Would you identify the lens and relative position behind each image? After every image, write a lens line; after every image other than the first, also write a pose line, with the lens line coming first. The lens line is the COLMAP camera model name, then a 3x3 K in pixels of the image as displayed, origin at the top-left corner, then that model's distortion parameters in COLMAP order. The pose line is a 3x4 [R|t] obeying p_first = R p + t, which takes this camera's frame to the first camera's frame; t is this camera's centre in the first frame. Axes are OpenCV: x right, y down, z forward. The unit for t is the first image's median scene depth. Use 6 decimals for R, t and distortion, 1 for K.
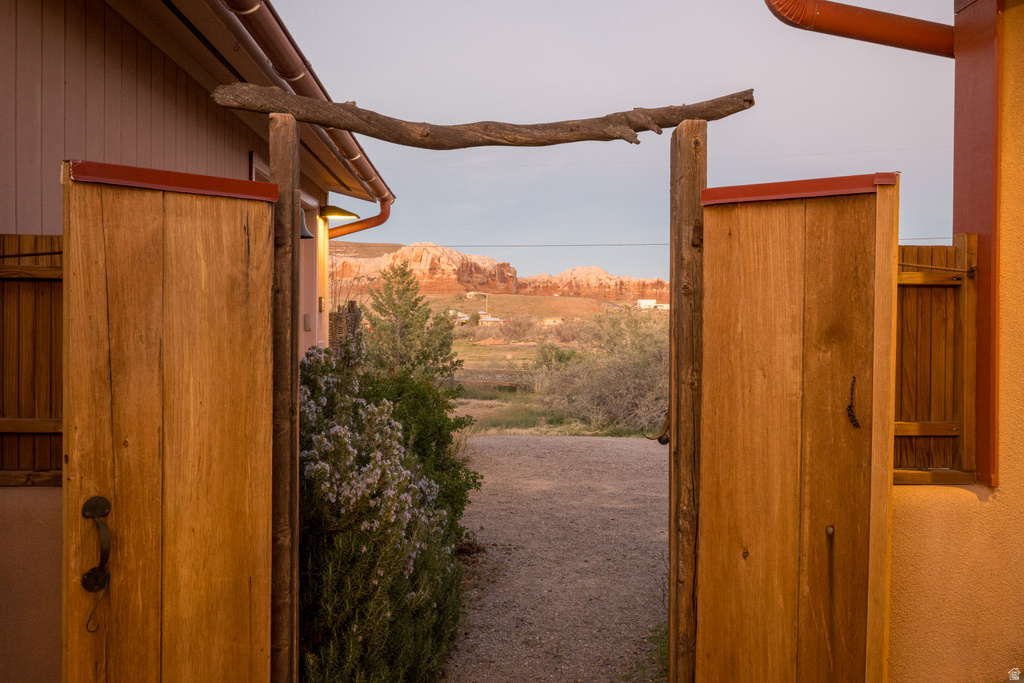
lens RADIAL K [[1043.1, 0, 513.6], [0, 1043.1, 338.0], [0, 0, 1]] dist [0.006876, 0.000000]
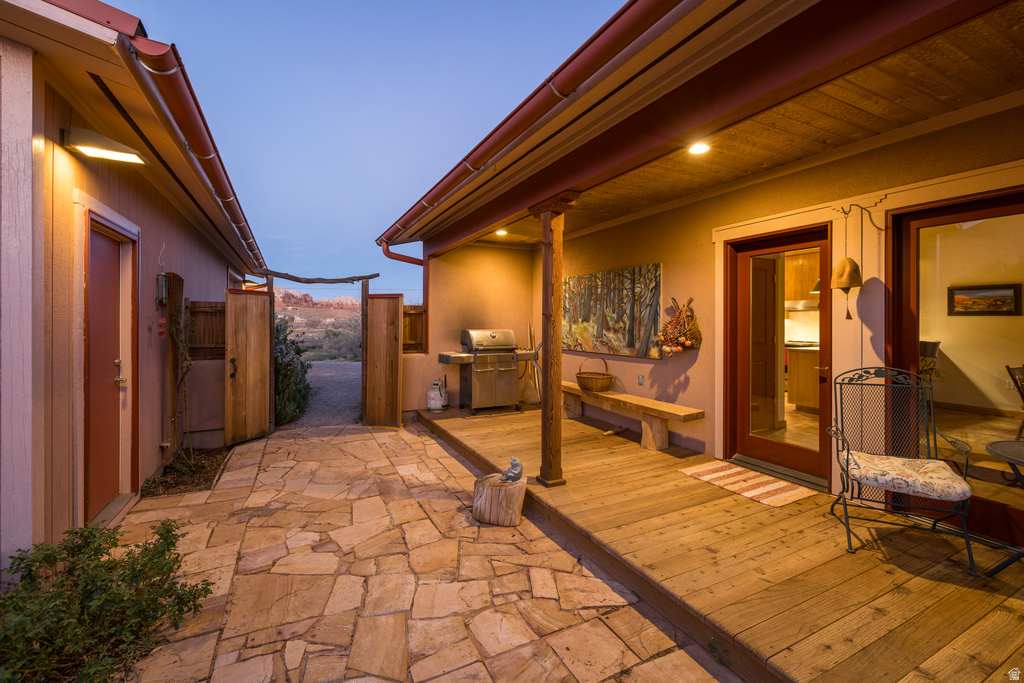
lens RADIAL K [[434.3, 0, 505.8], [0, 434.3, 320.1], [0, 0, 1]] dist [-0.000487, -0.000917]
pose [[0.912164, -0.004101, 0.409806, -0.060338], [0.010342, 0.999862, -0.013014, 0.013094], [-0.409696, 0.016110, 0.912080, -1.068836]]
